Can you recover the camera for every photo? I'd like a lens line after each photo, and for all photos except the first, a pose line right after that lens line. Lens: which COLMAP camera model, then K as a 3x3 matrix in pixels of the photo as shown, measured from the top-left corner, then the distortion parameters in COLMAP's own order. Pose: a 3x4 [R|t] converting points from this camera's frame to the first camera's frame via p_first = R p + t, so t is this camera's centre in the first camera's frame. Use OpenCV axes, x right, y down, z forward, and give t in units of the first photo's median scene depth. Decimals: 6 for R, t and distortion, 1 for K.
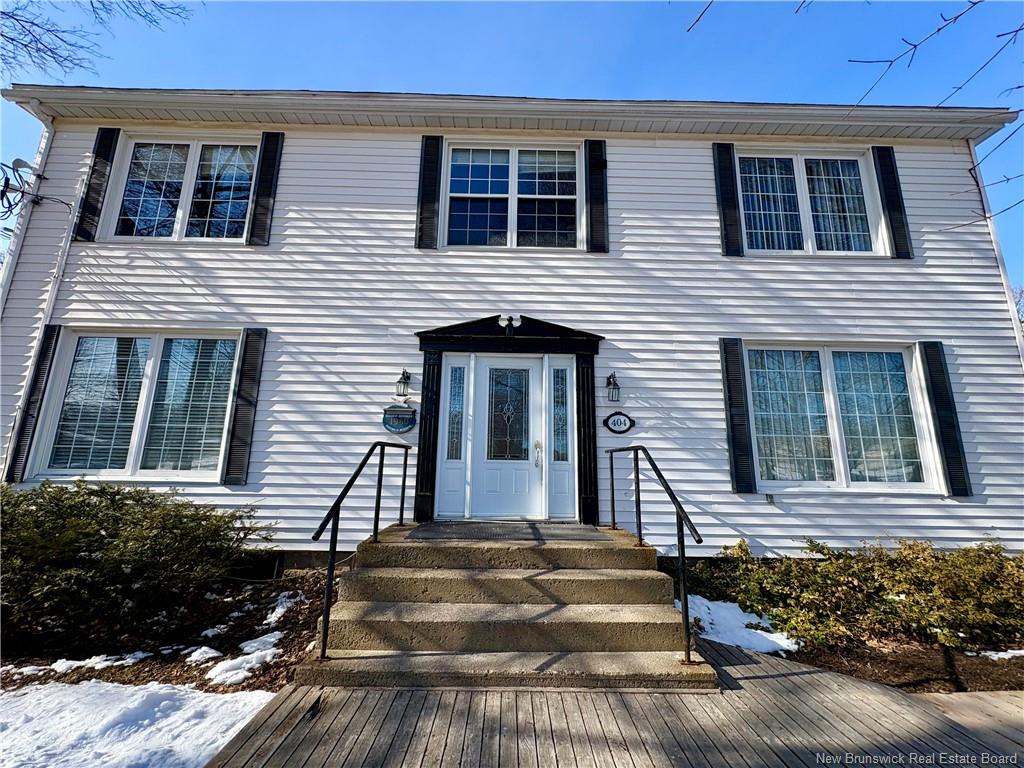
lens RADIAL K [[410.8, 0, 513.9], [0, 410.8, 383.3], [0, 0, 1]] dist [0.000984, 0.000329]
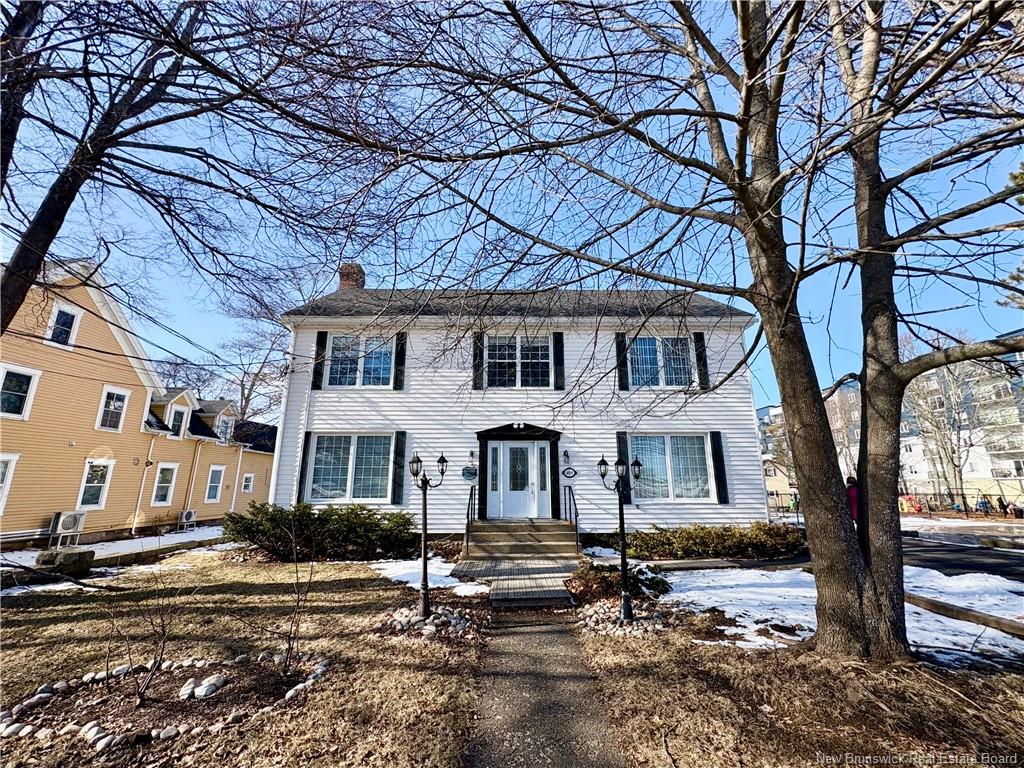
lens RADIAL K [[410.8, 0, 512.3], [0, 410.8, 384.6], [0, 0, 1]] dist [0.000984, 0.000329]
pose [[0.999817, -0.018800, -0.003643, -0.031040], [0.018620, 0.998840, -0.044406, -0.270308], [0.004473, 0.044330, 0.999007, -1.160218]]
